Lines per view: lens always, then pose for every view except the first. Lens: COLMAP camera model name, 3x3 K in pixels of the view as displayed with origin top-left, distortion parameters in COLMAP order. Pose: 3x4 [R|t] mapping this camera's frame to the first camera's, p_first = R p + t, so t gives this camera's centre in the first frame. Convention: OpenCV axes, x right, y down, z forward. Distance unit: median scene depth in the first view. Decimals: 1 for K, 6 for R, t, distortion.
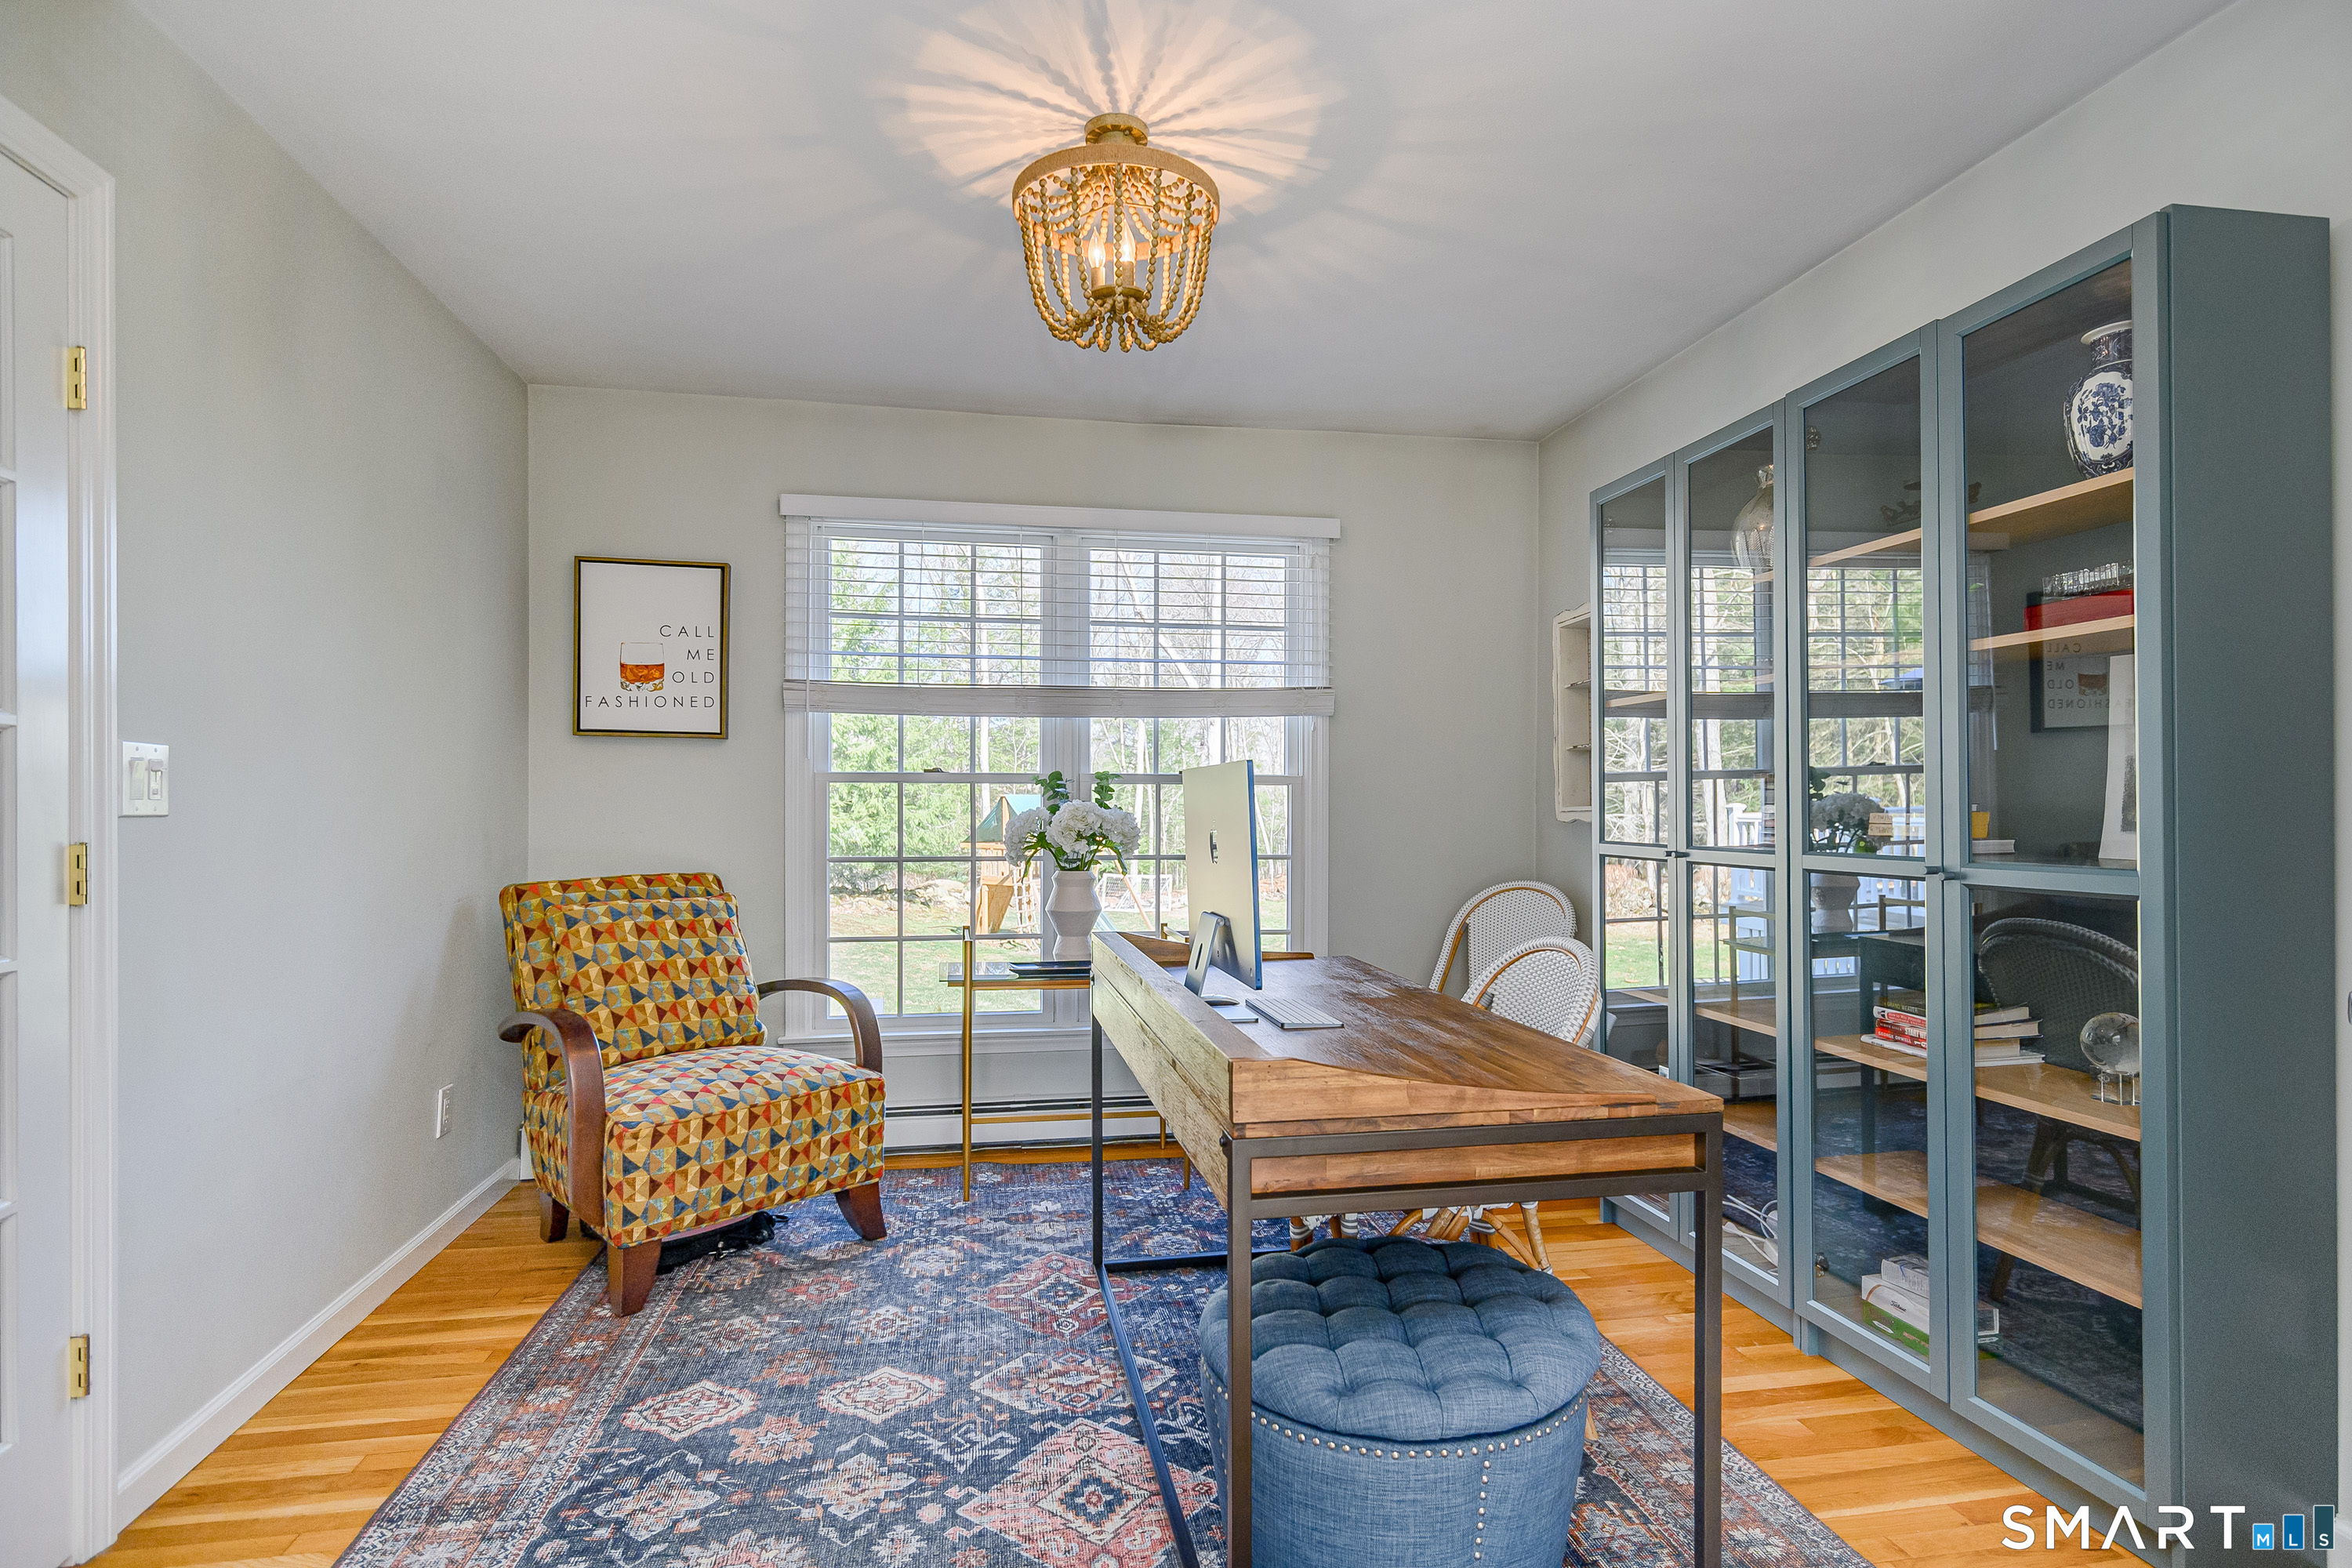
lens RADIAL K [[1197.8, 0, 1179.9], [0, 1197.8, 809.0], [0, 0, 1]] dist [-0.001175, 0.002701]
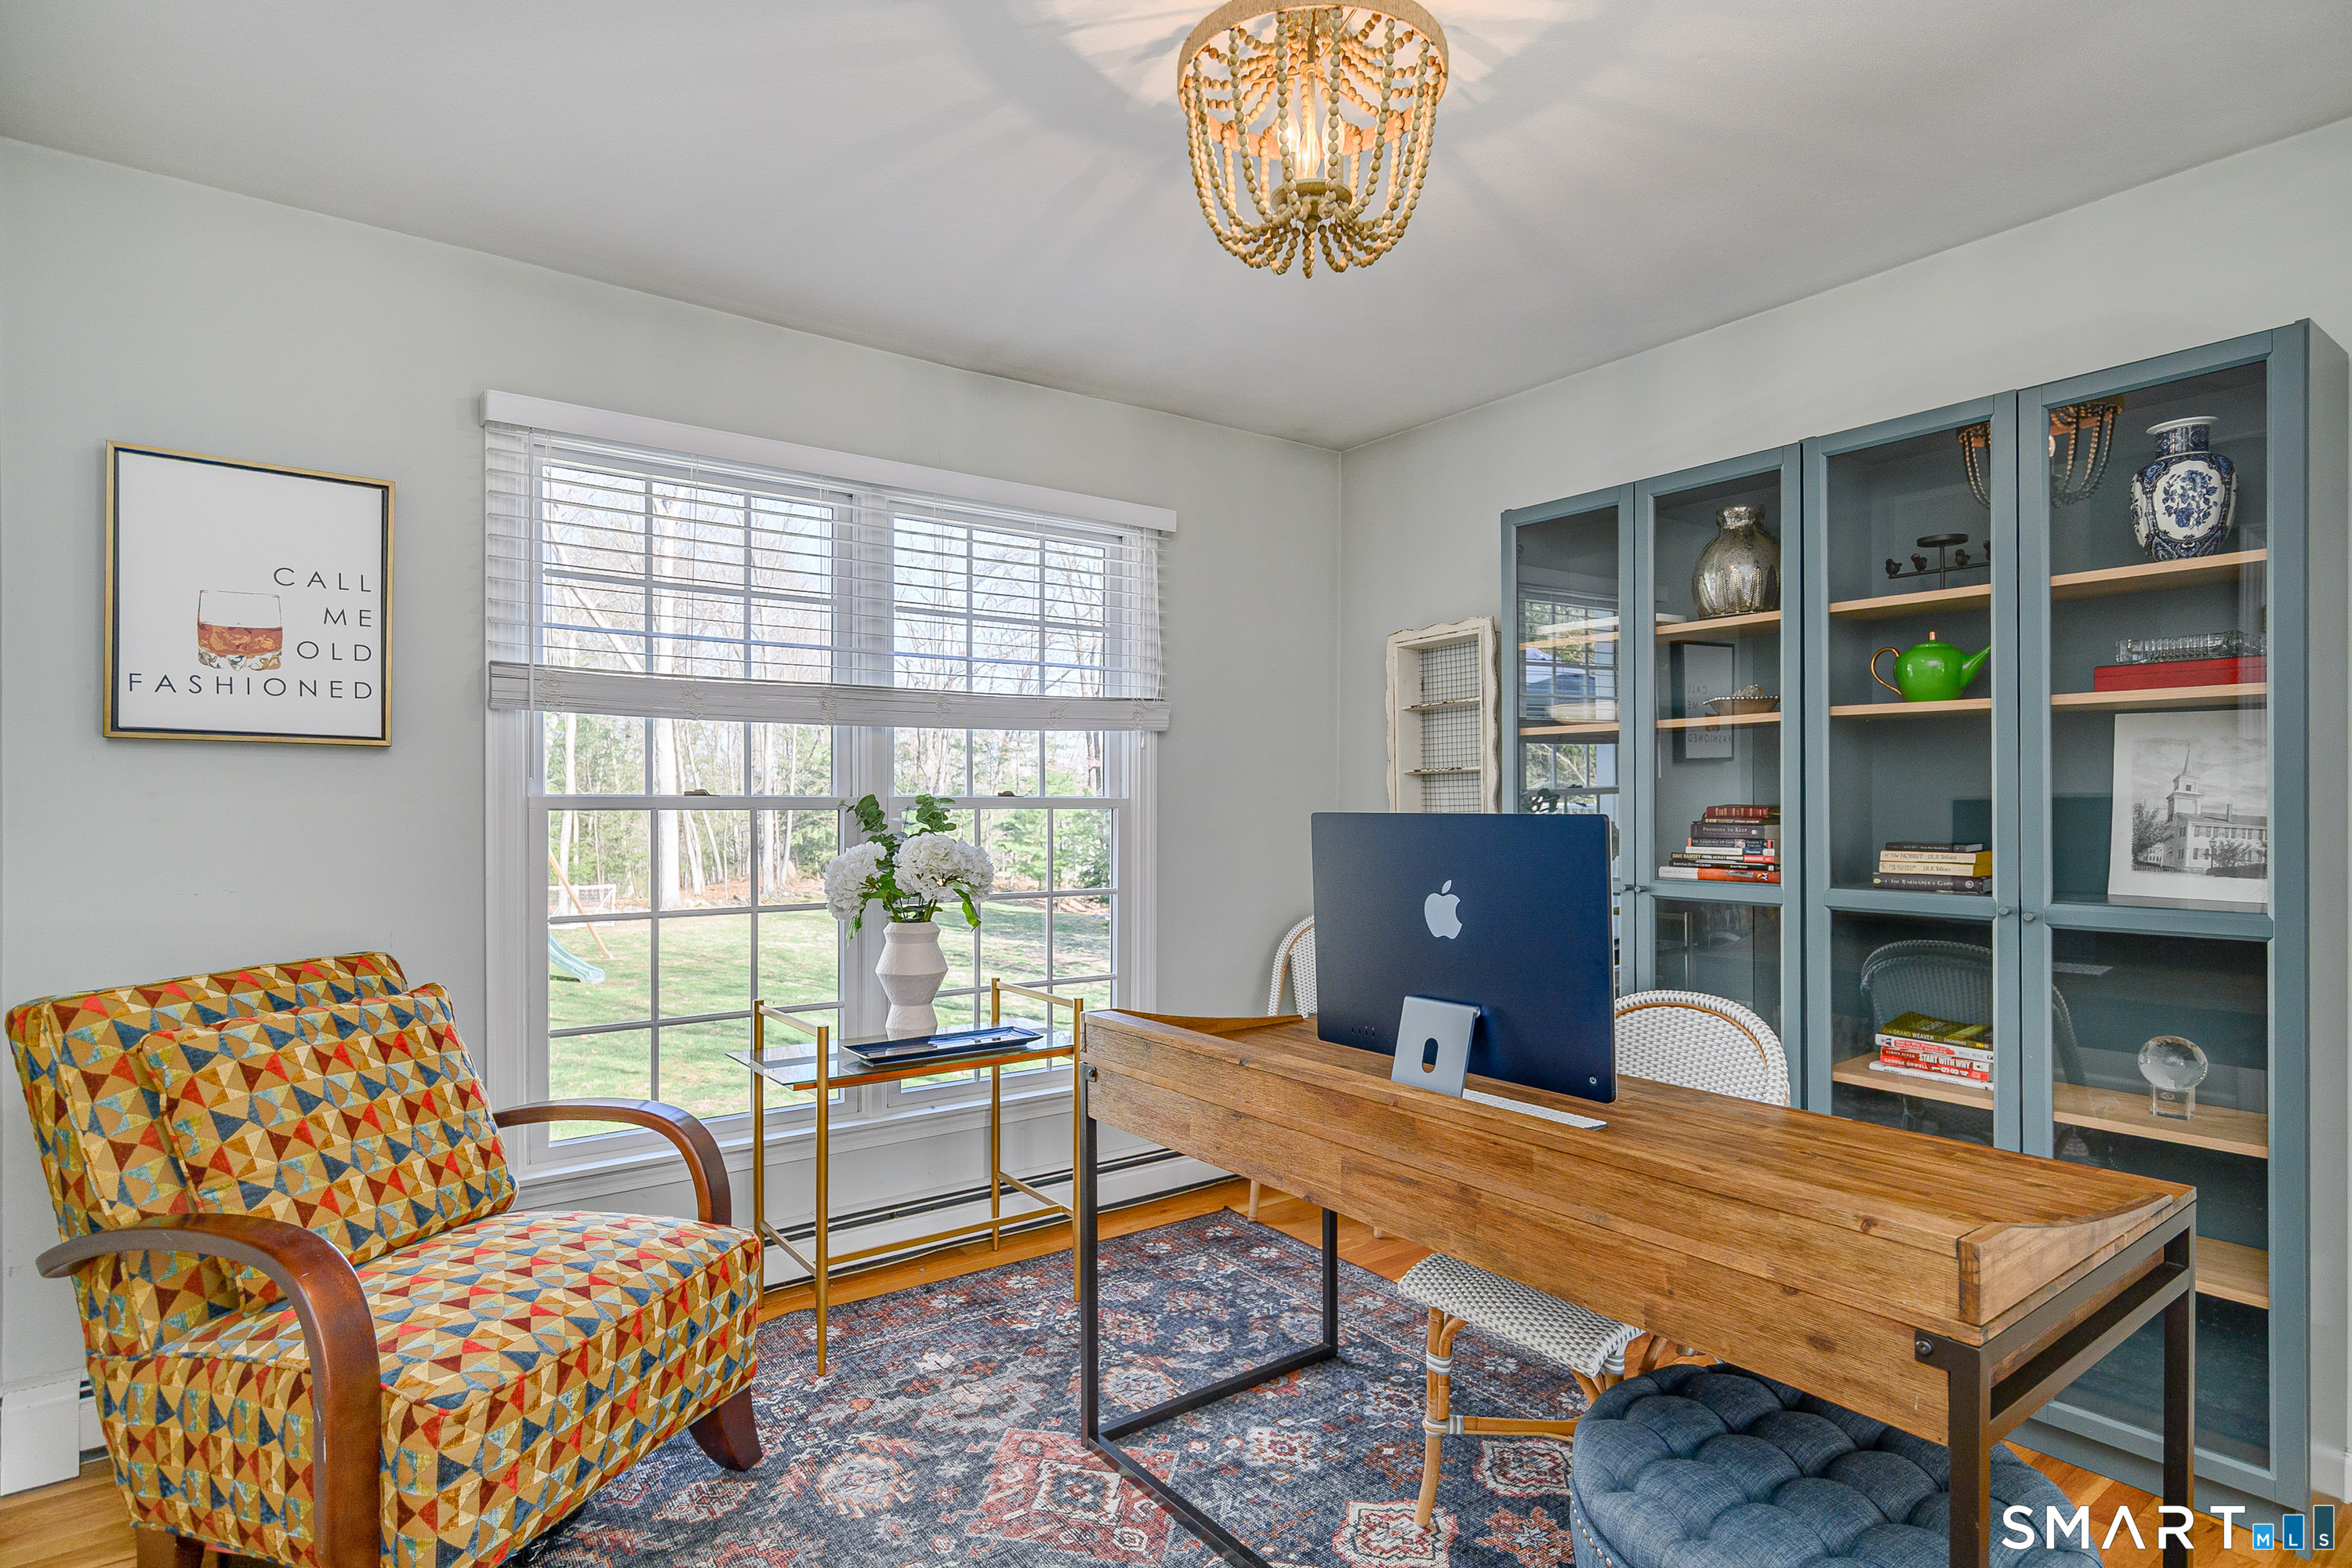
lens RADIAL K [[1197.8, 0, 1160.6], [0, 1197.8, 810.2], [0, 0, 1]] dist [-0.001175, 0.002701]
pose [[0.897207, -0.005058, 0.441582, -0.329164], [0.003053, 0.999982, 0.005251, -0.029362], [-0.441600, -0.003363, 0.897206, 0.246939]]
